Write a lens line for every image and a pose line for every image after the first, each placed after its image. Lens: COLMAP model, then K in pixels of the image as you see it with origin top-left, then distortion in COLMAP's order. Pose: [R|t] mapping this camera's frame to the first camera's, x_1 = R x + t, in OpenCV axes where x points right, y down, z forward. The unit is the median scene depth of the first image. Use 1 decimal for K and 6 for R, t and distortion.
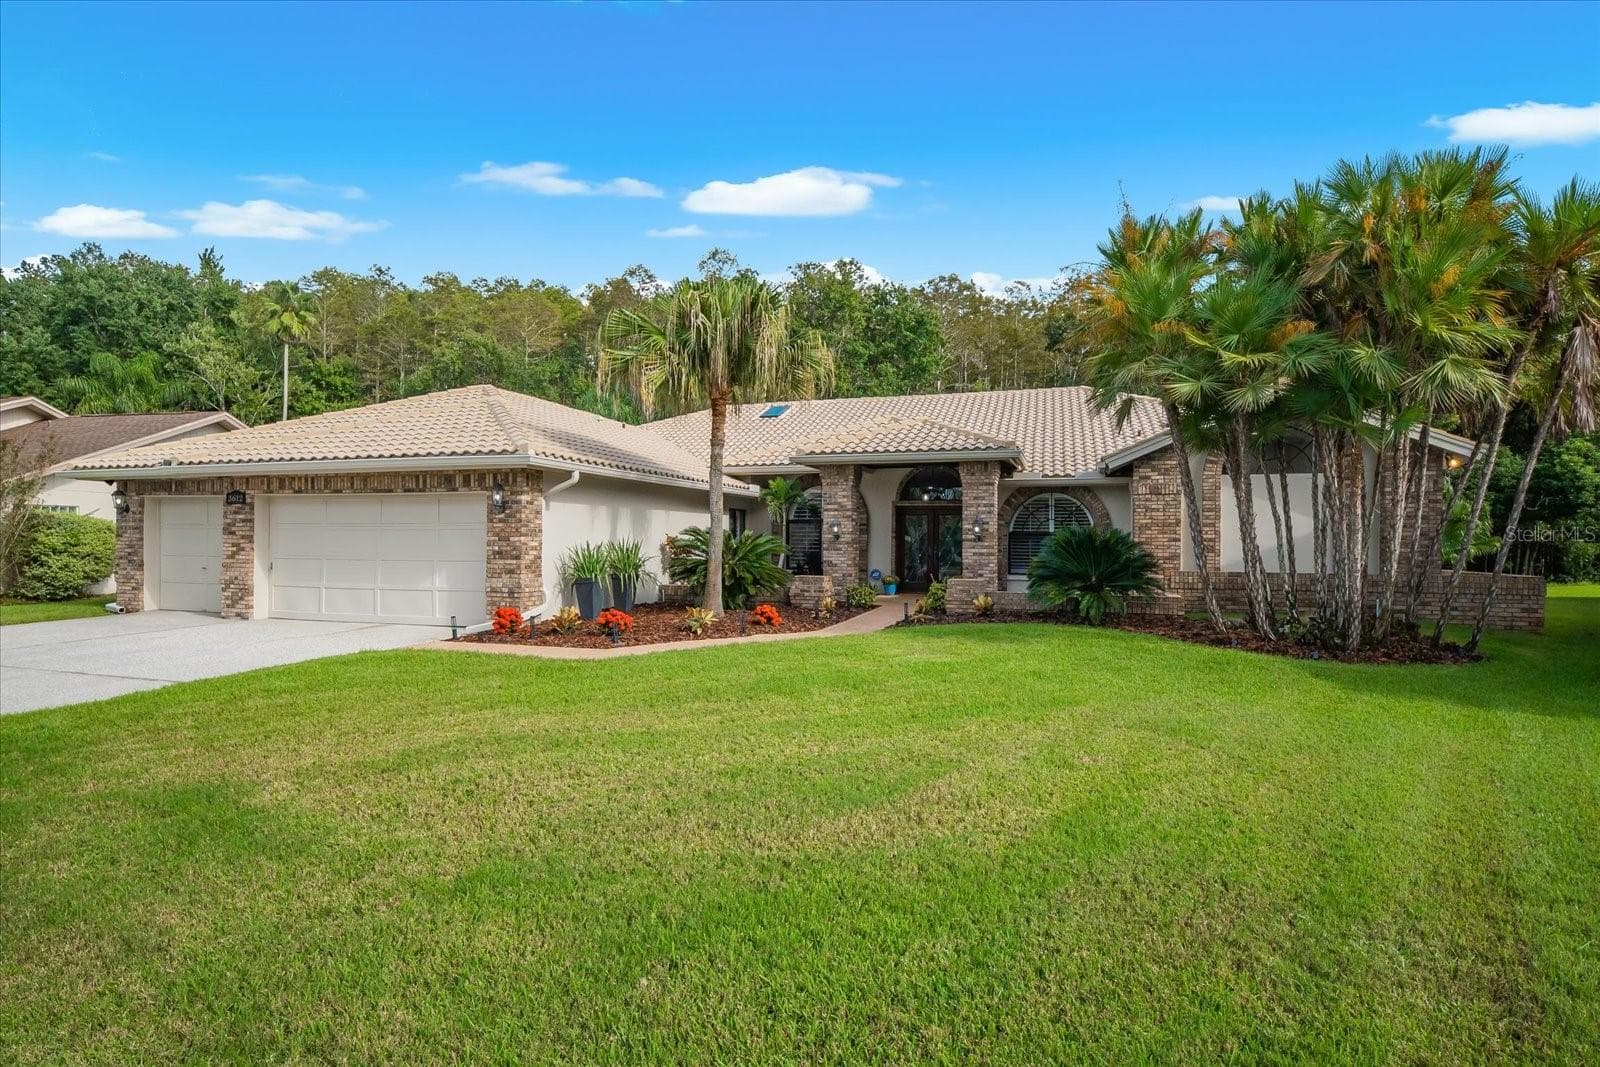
lens RADIAL K [[837.3, 0, 800.0], [0, 837.3, 533.5], [0, 0, 1]] dist [0.001848, -0.000006]
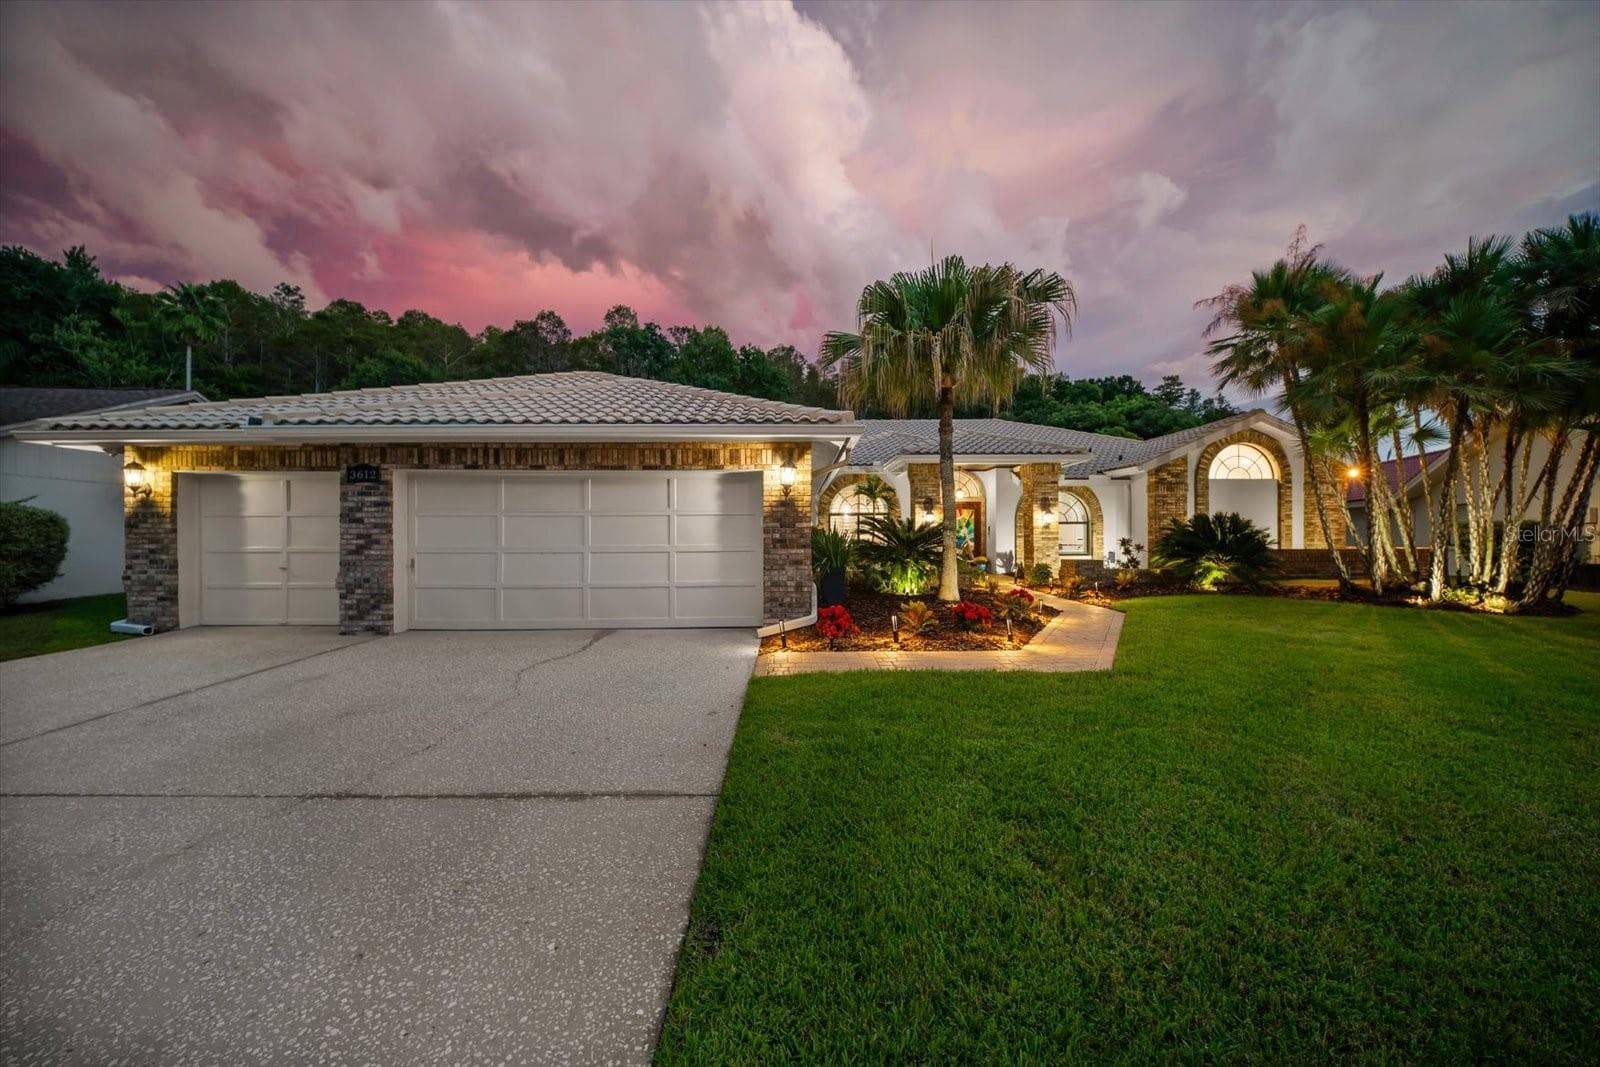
lens RADIAL K [[556.3, 0, 800.9], [0, 556.3, 534.4], [0, 0, 1]] dist [0.000065, -0.004740]
pose [[0.942956, -0.008981, 0.332796, -0.470094], [0.006371, 0.999940, 0.008935, 0.009825], [-0.332856, -0.006305, 0.942956, 0.399254]]
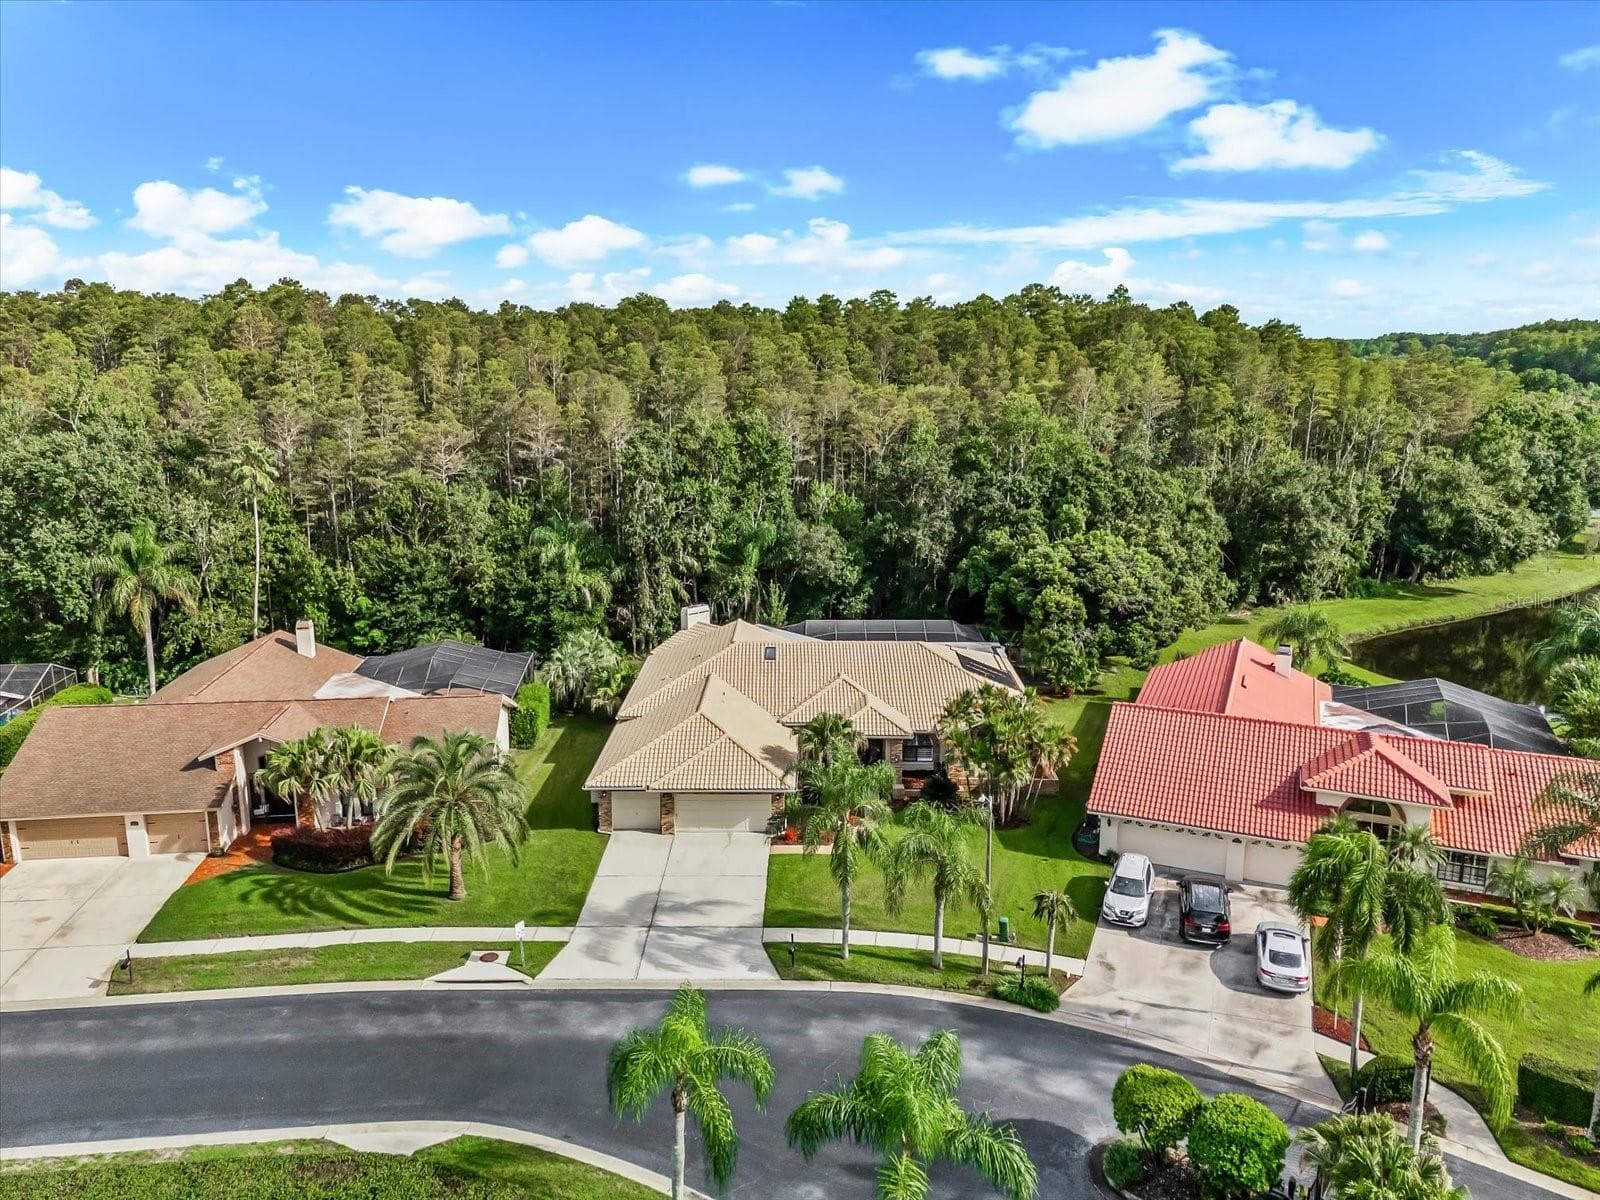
lens RADIAL K [[1159.0, 0, 802.7], [0, 1159.0, 598.7], [0, 0, 1]] dist [0.068528, -0.002789]
pose [[0.951992, -0.075597, 0.296642, -1.368849], [0.007012, 0.974160, 0.225752, -1.608756], [-0.306043, -0.212834, 0.927922, -2.724060]]
